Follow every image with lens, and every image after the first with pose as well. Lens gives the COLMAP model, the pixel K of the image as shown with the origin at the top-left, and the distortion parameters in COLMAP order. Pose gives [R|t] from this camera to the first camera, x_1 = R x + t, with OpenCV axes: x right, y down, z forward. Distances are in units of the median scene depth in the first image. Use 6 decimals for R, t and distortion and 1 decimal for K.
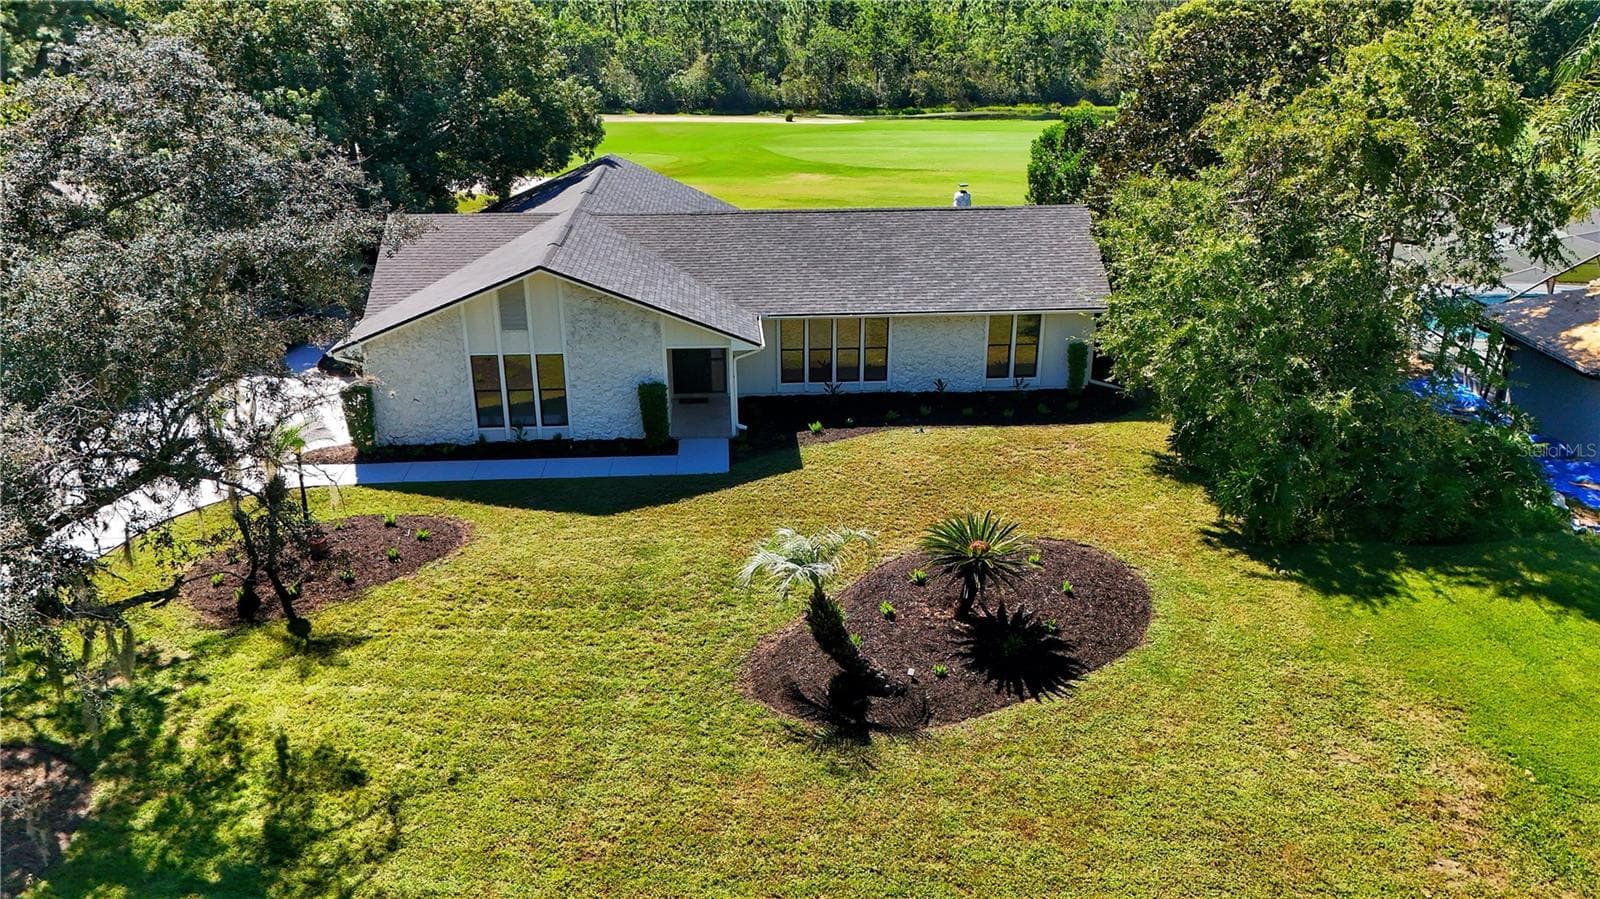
lens RADIAL K [[1195.5, 0, 804.9], [0, 1195.5, 439.4], [0, 0, 1]] dist [0.074315, -0.071325]
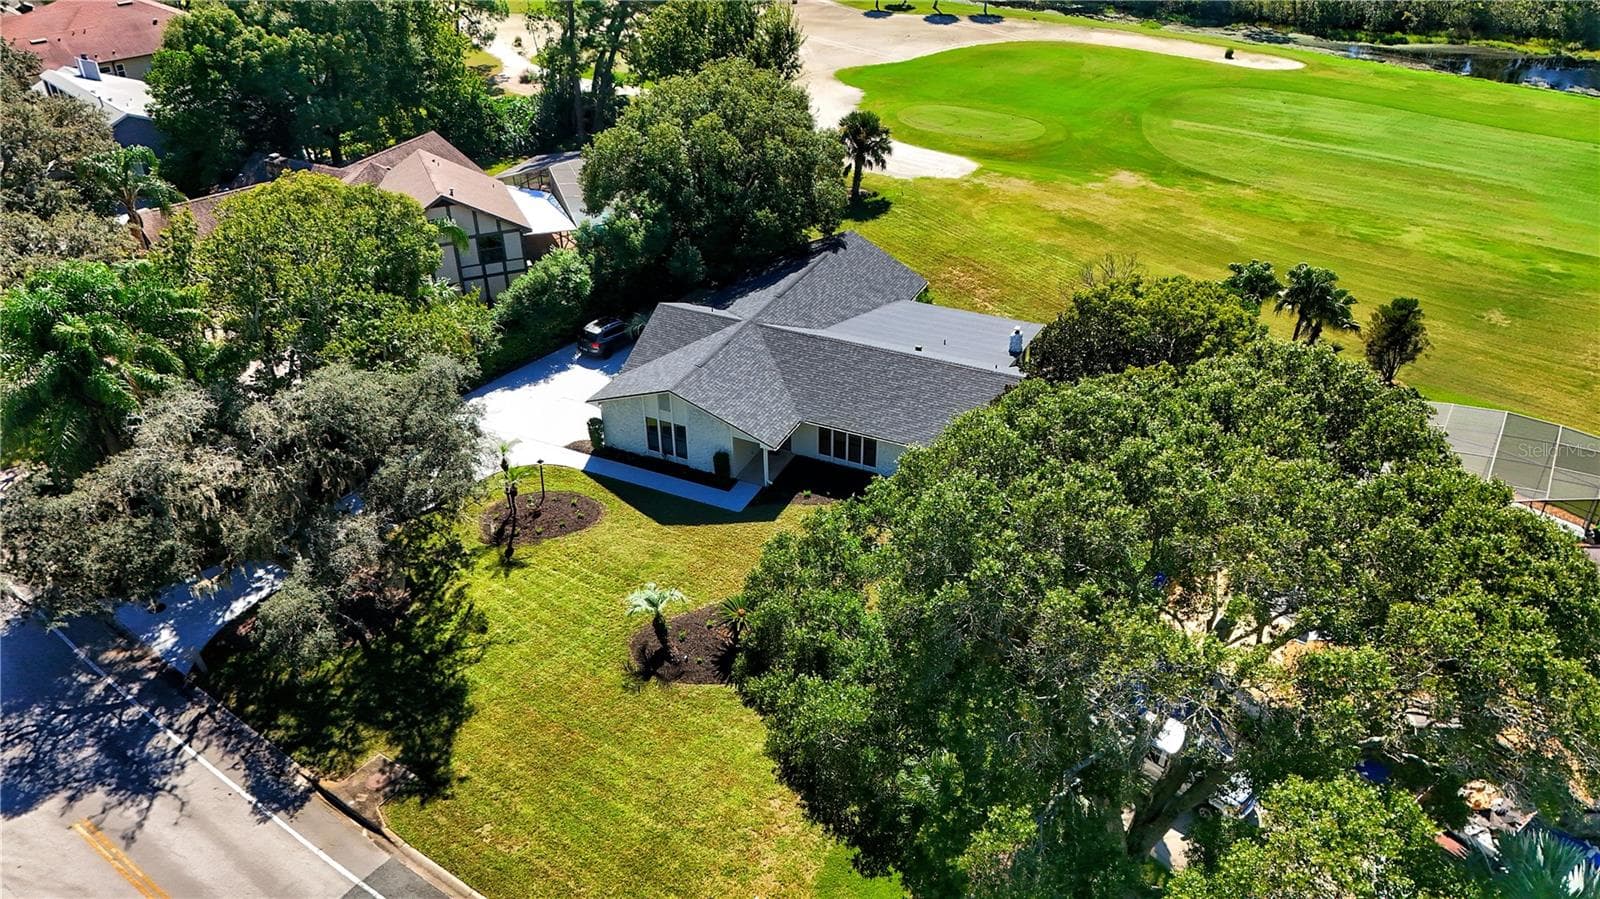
lens RADIAL K [[1195.5, 0, 804.9], [0, 1195.5, 439.4], [0, 0, 1]] dist [0.074315, -0.071325]
pose [[0.873245, 0.256247, -0.414463, 0.912489], [-0.168482, 0.956882, 0.236625, -0.640480], [0.457227, -0.136802, 0.878765, -0.719769]]
